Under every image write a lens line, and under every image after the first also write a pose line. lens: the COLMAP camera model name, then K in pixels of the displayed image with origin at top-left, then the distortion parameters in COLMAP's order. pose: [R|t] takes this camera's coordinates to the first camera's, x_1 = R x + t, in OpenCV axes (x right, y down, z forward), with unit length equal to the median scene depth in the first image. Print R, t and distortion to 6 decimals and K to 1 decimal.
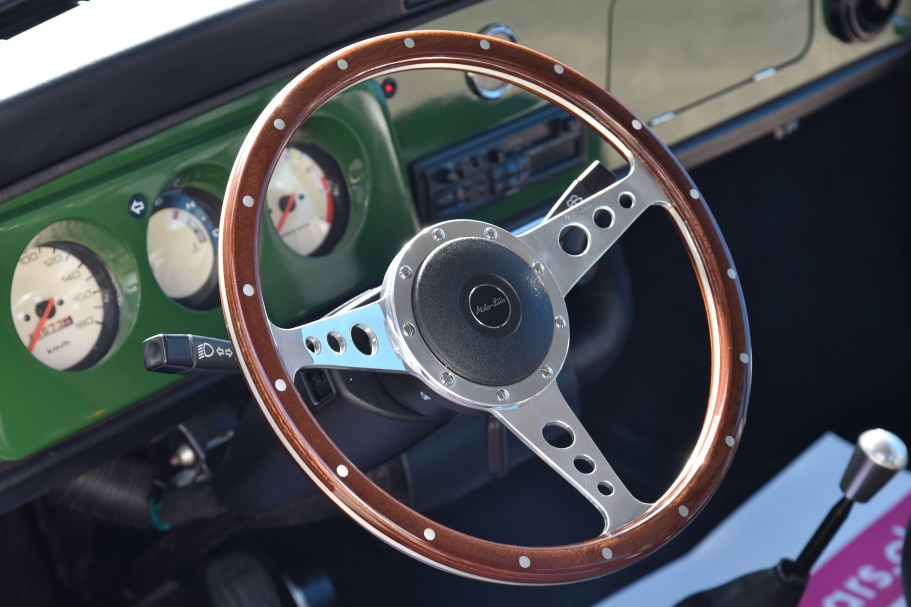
lens RADIAL K [[2091.1, 0, 455.5], [0, 2091.1, 303.5], [0, 0, 1]] dist [0.492758, -0.071054]
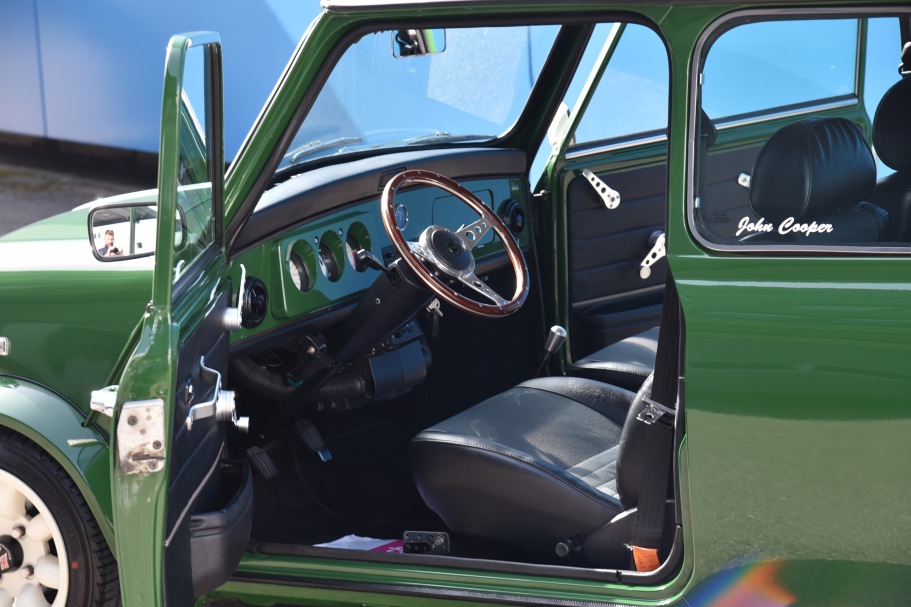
lens RADIAL K [[3062.2, 0, 455.5], [0, 3062.2, 303.5], [0, 0, 1]] dist [1.173005, 1.696202]
pose [[0.958840, -0.017711, 0.283395, -1.300989], [0.101254, 0.953767, -0.282977, 1.400471], [-0.265281, 0.300024, 0.916303, -3.254101]]
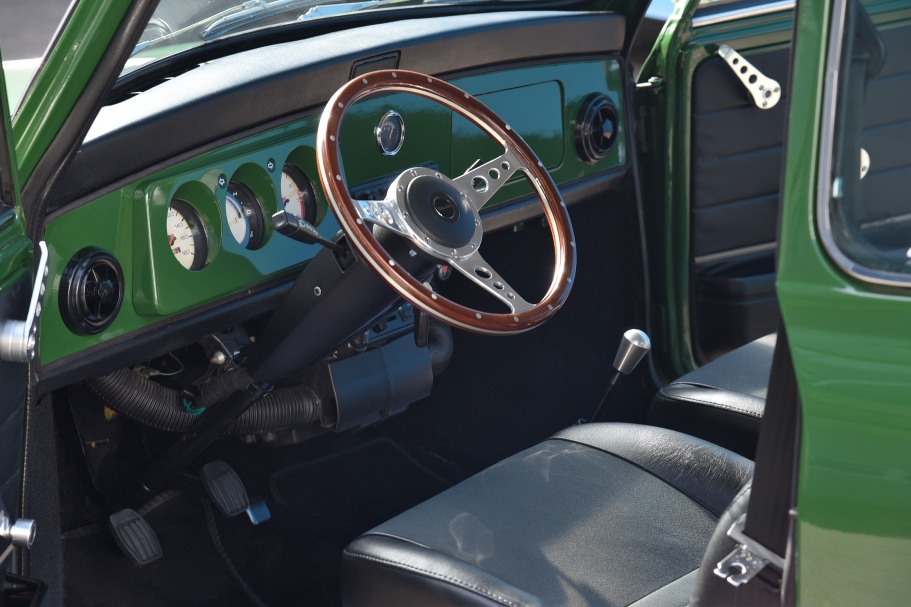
lens RADIAL K [[3249.2, 0, 455.5], [0, 3249.2, 303.5], [0, 0, 1]] dist [1.274813, -0.208239]
pose [[0.981277, 0.000620, 0.192603, -0.531574], [0.040678, 0.976770, -0.210393, 0.694405], [-0.188259, 0.214289, 0.958457, -1.771743]]
